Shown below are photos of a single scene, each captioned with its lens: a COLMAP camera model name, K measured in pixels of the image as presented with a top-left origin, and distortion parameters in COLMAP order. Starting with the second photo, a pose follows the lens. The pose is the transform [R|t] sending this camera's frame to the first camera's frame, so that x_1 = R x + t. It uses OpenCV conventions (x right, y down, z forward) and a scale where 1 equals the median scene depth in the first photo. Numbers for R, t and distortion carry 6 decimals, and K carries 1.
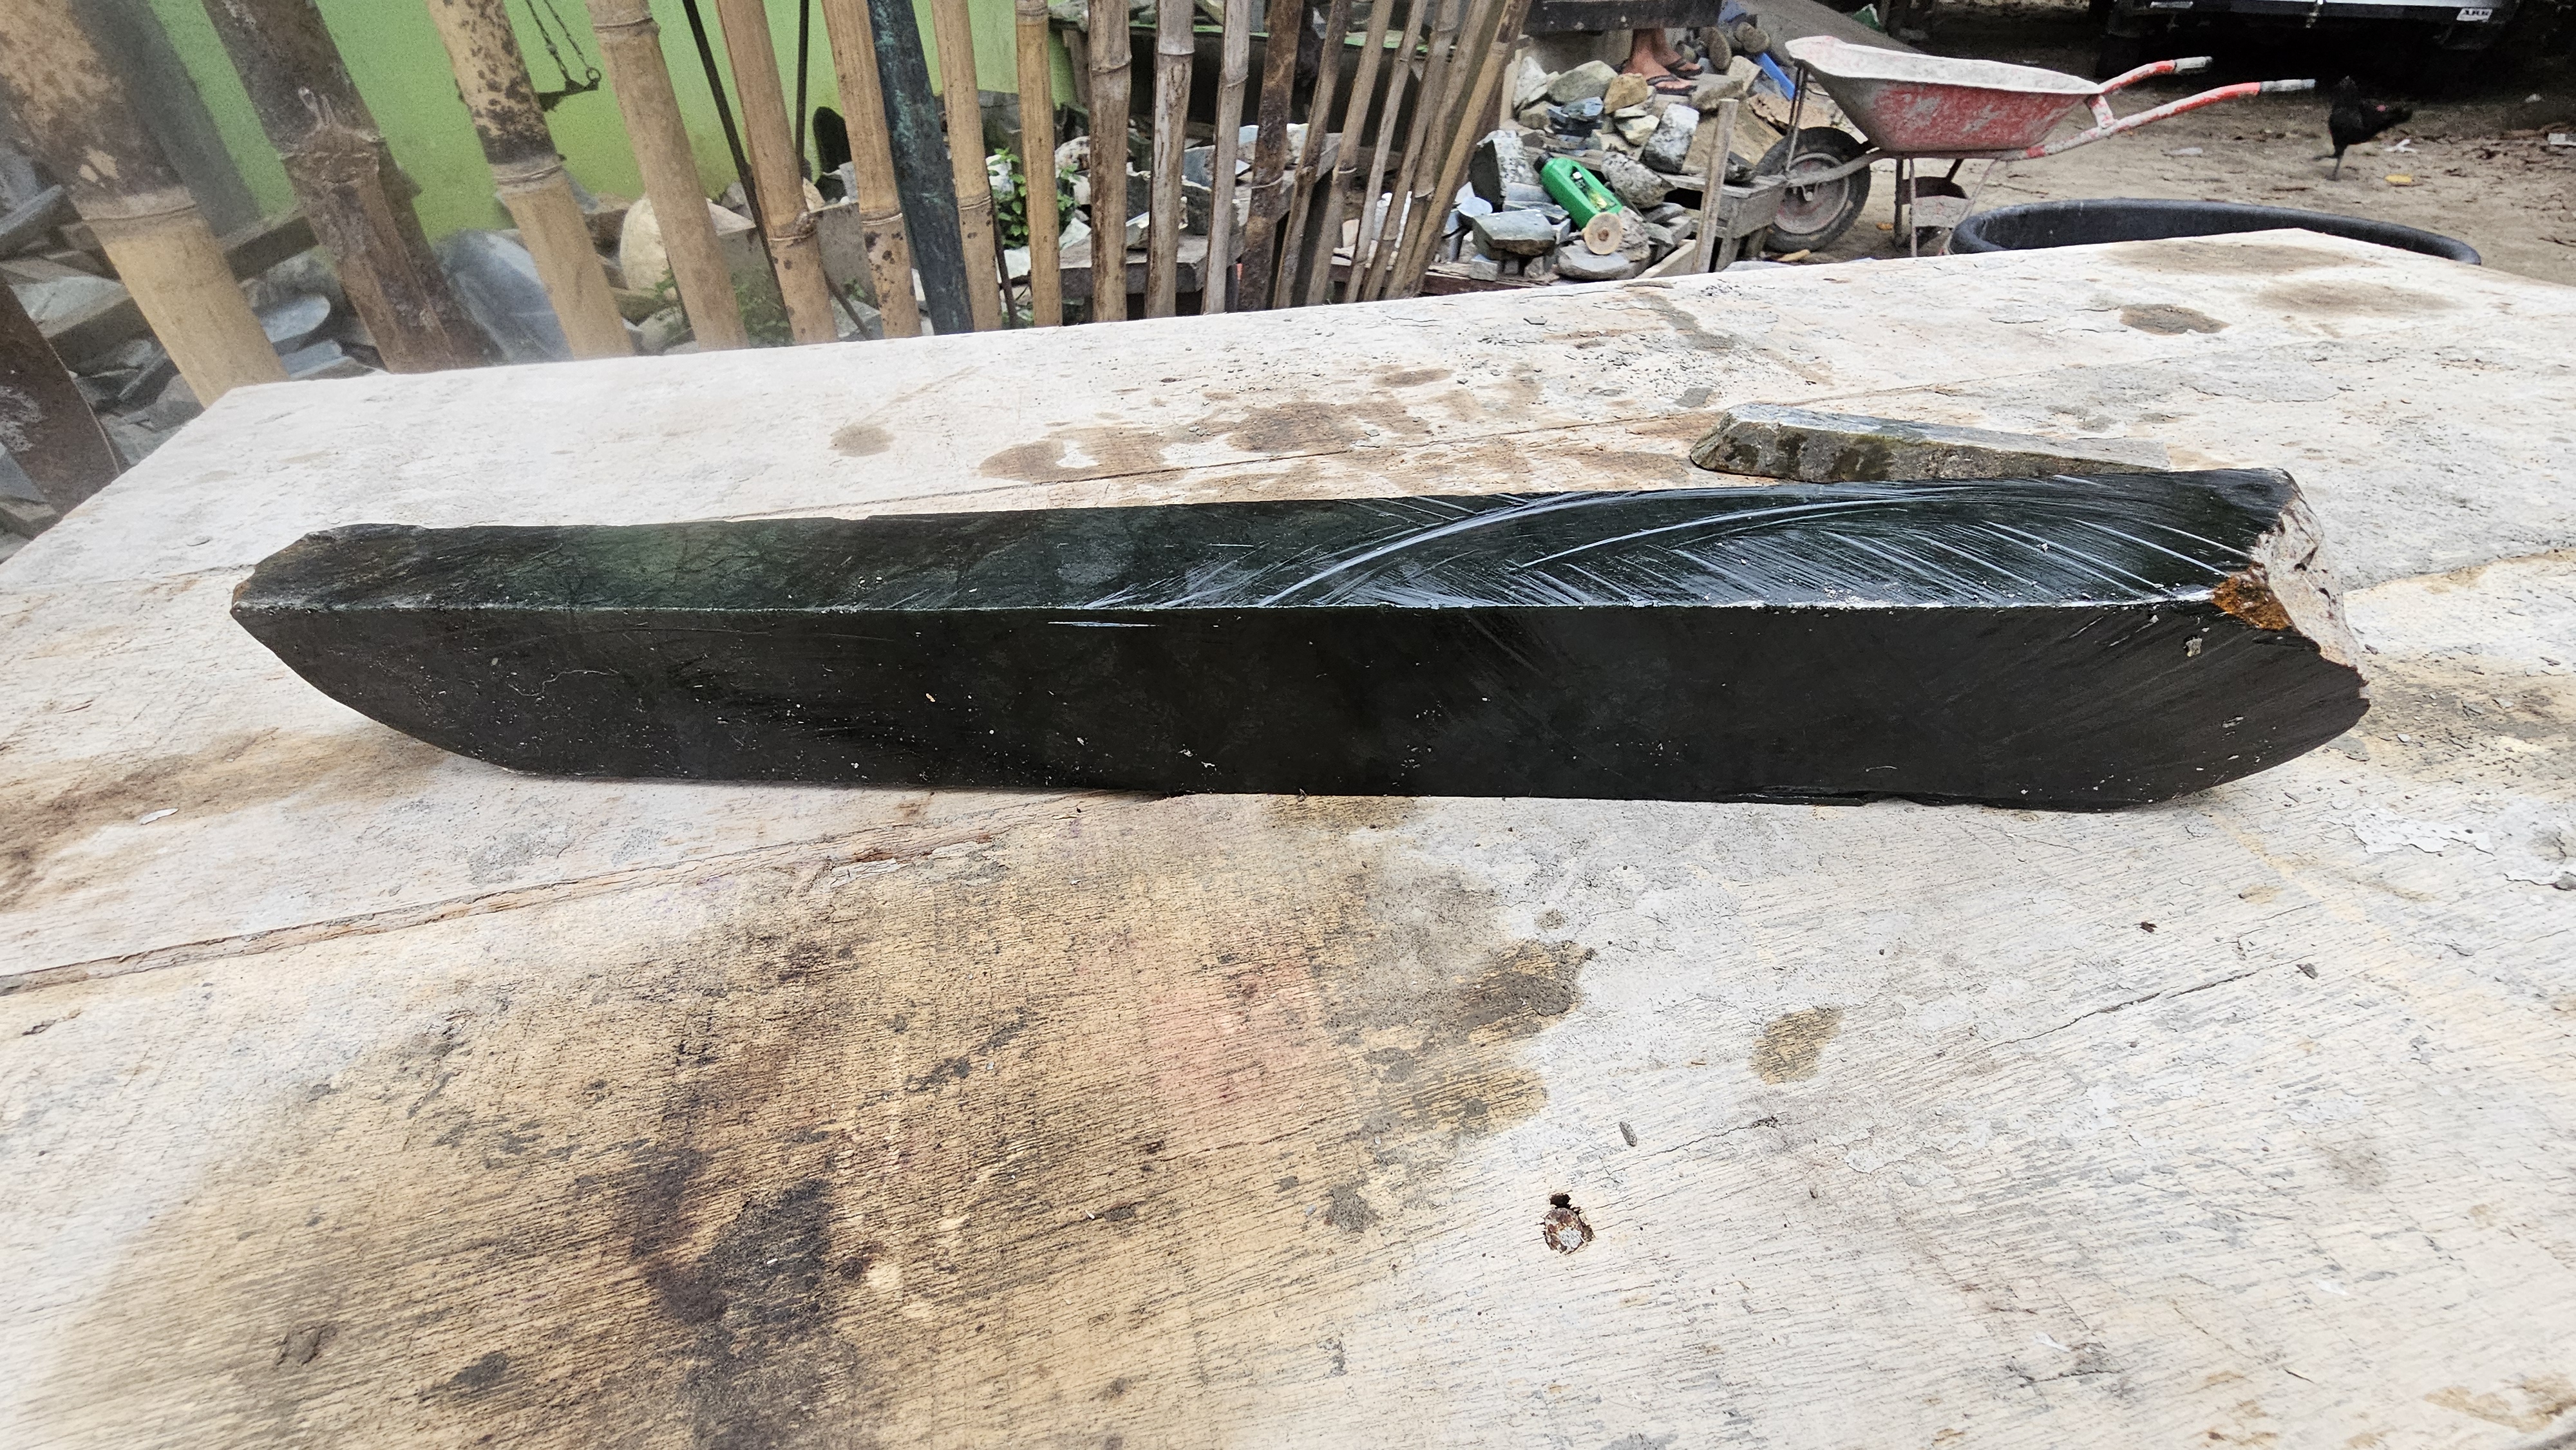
lens RADIAL K [[1063.9, 0, 1295.6], [0, 1063.9, 725.6], [0, 0, 1]] dist [0.001049, -0.001281]
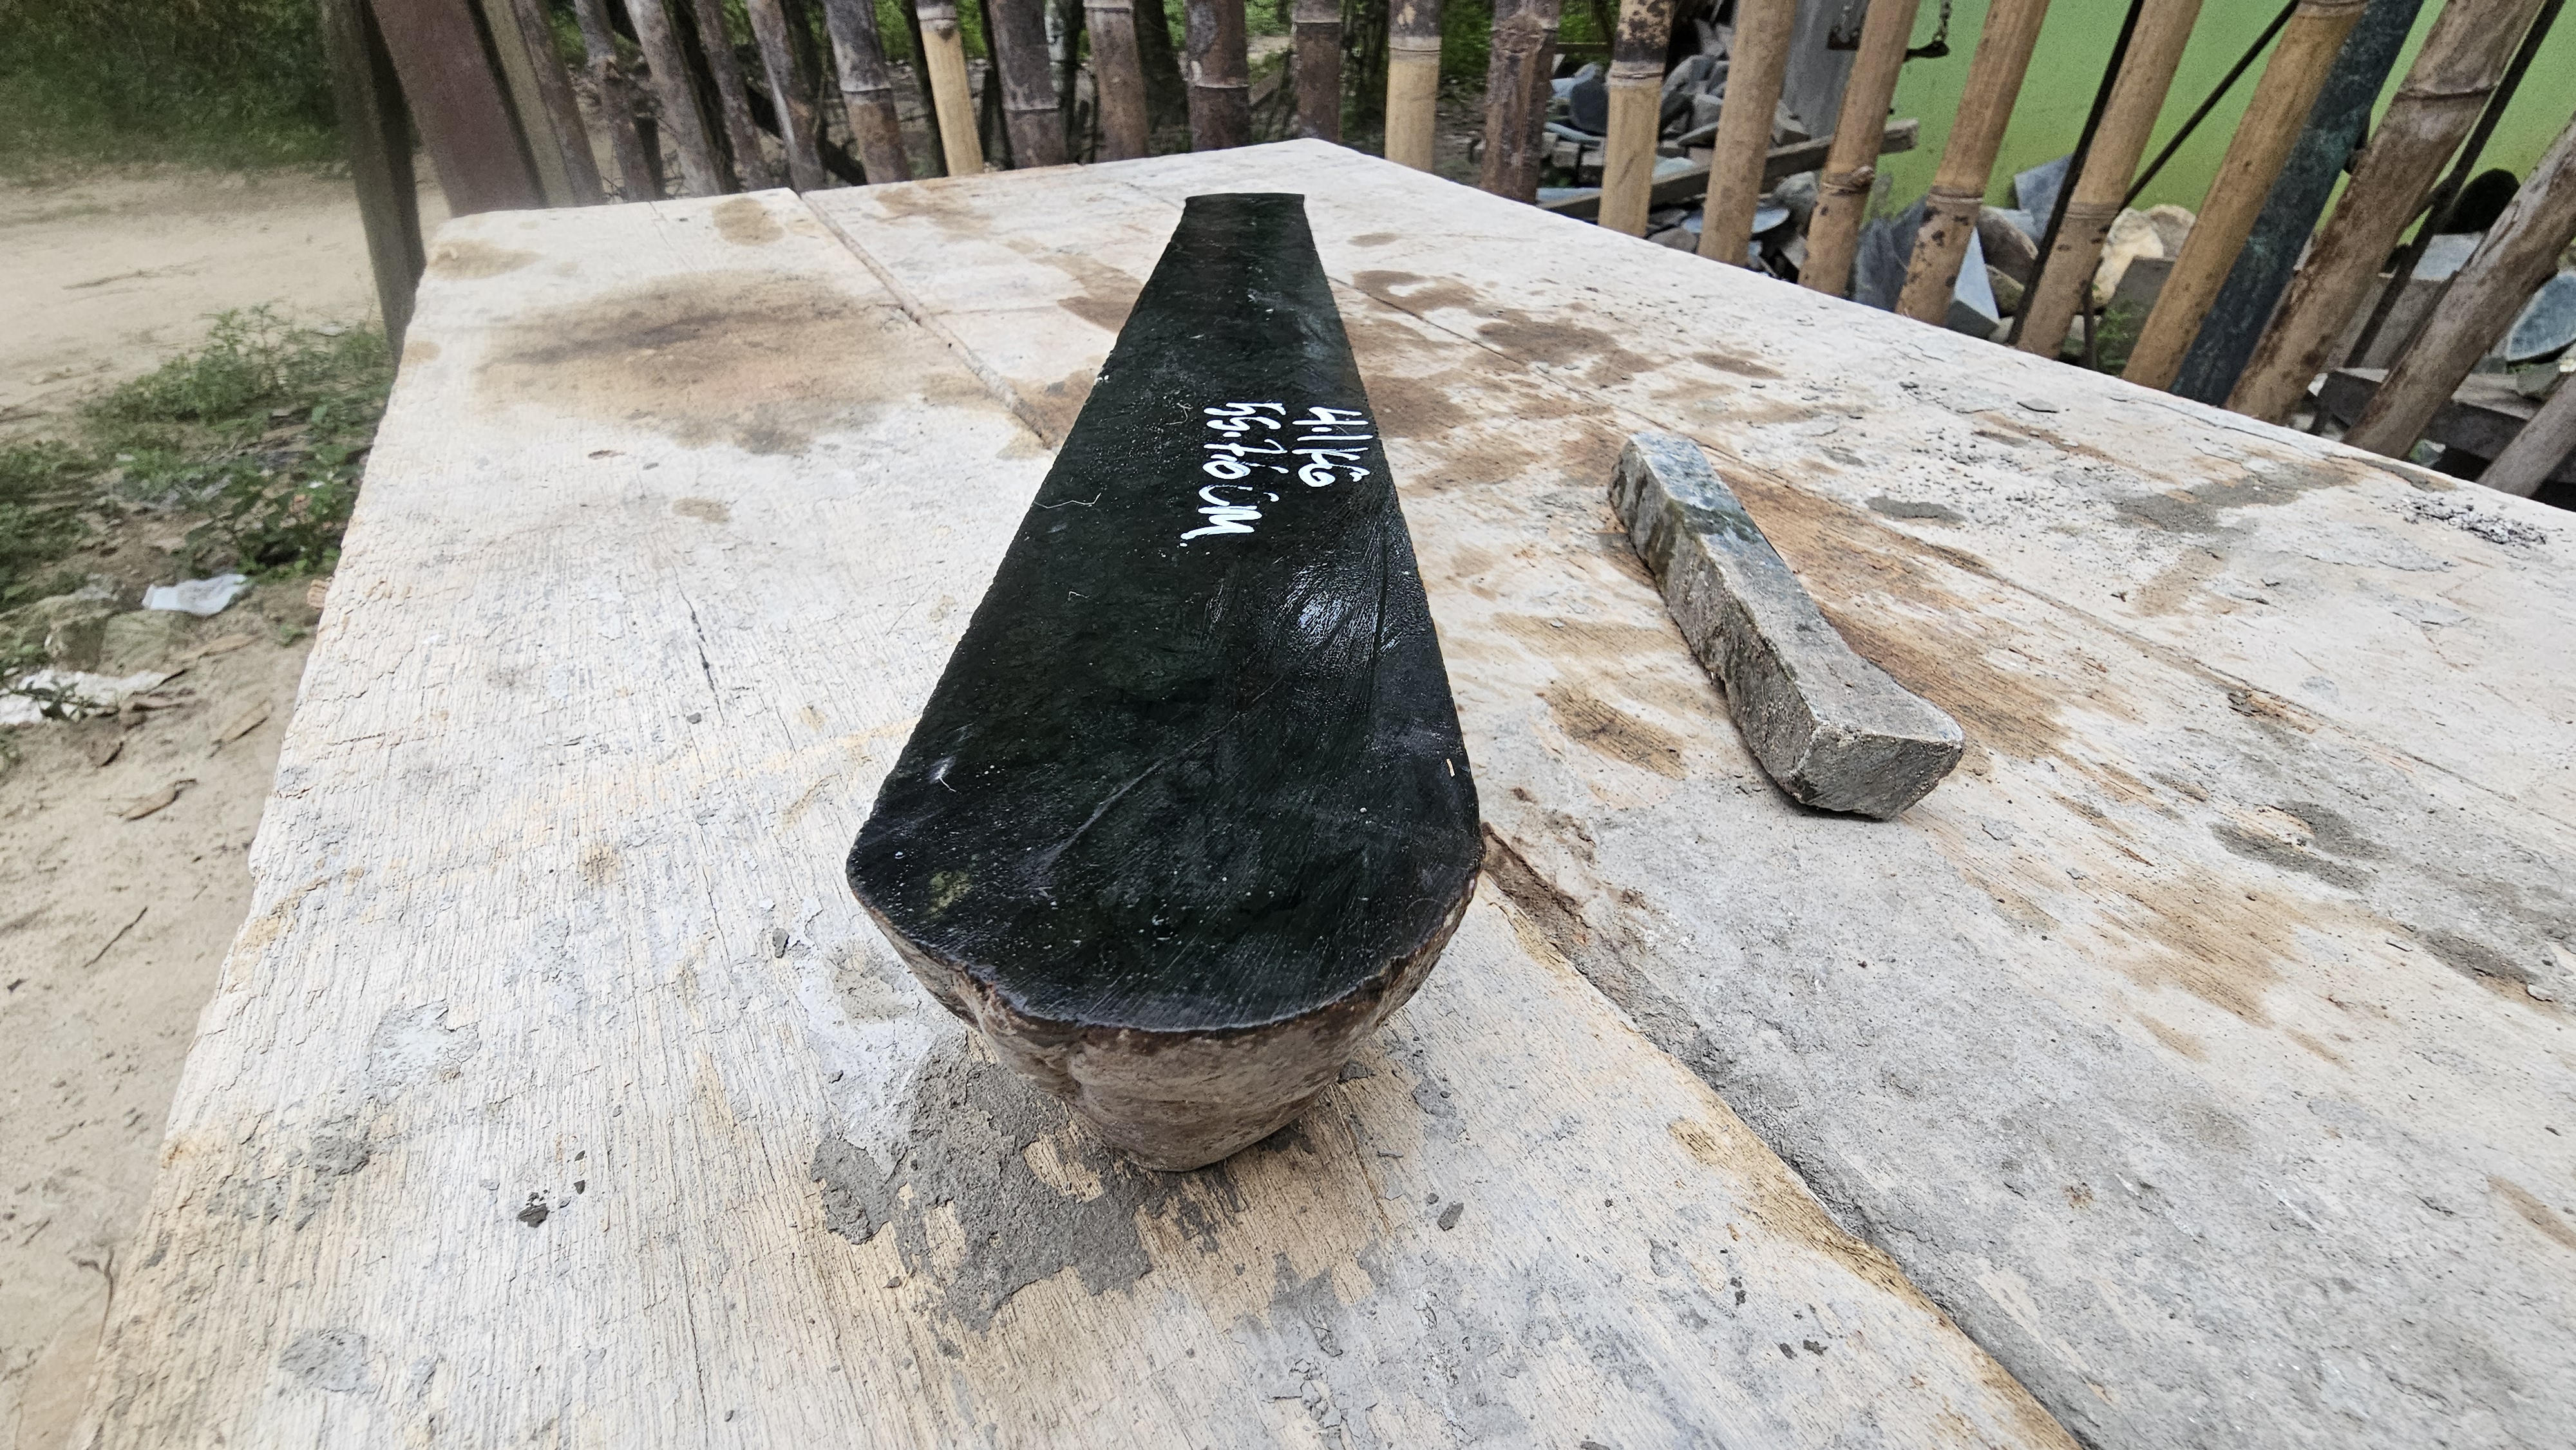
lens RADIAL K [[1063.9, 0, 1295.6], [0, 1063.9, 725.6], [0, 0, 1]] dist [0.001049, -0.001281]
pose [[0.278846, 0.586645, -0.760324, 1.276970], [-0.595962, 0.726539, 0.342010, -0.309329], [0.753044, 0.357756, 0.552210, 0.575940]]
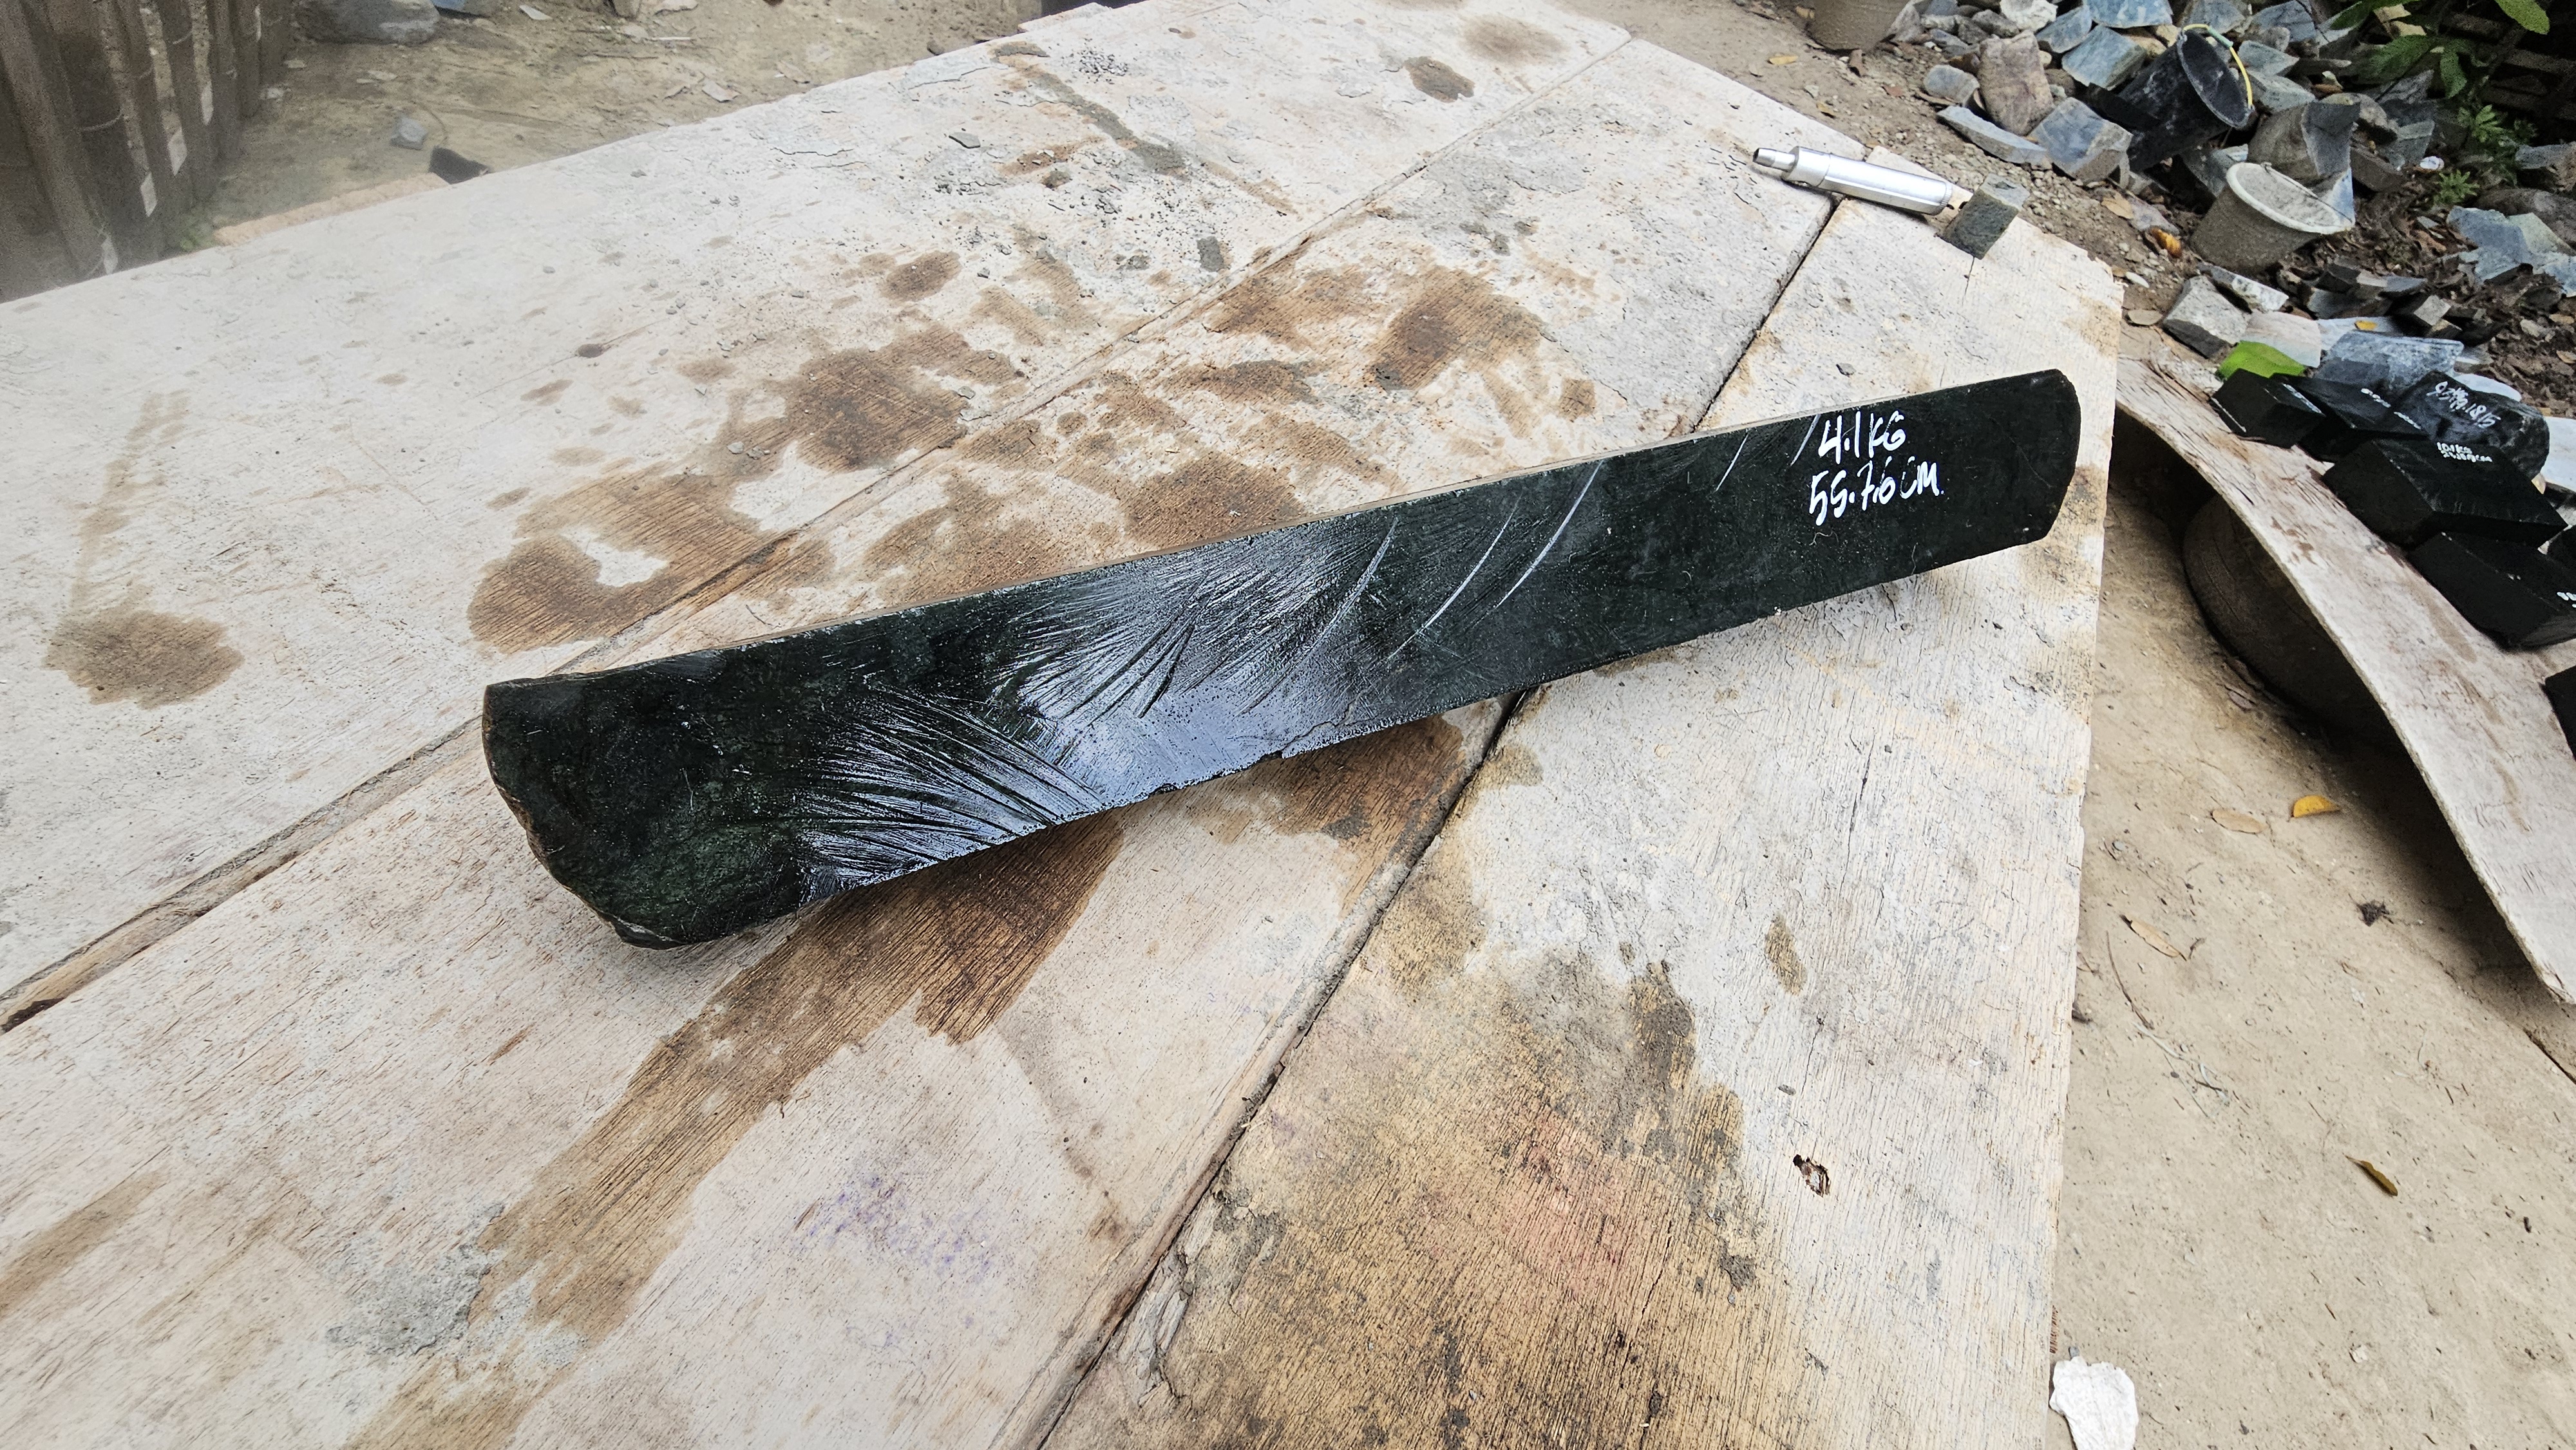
lens RADIAL K [[1063.9, 0, 1295.6], [0, 1063.9, 725.6], [0, 0, 1]] dist [0.001049, -0.001281]
pose [[0.684364, -0.431740, 0.587577, -0.471921], [0.196706, 0.885291, 0.421387, -0.480111], [-0.702106, -0.172802, 0.690787, 0.318805]]
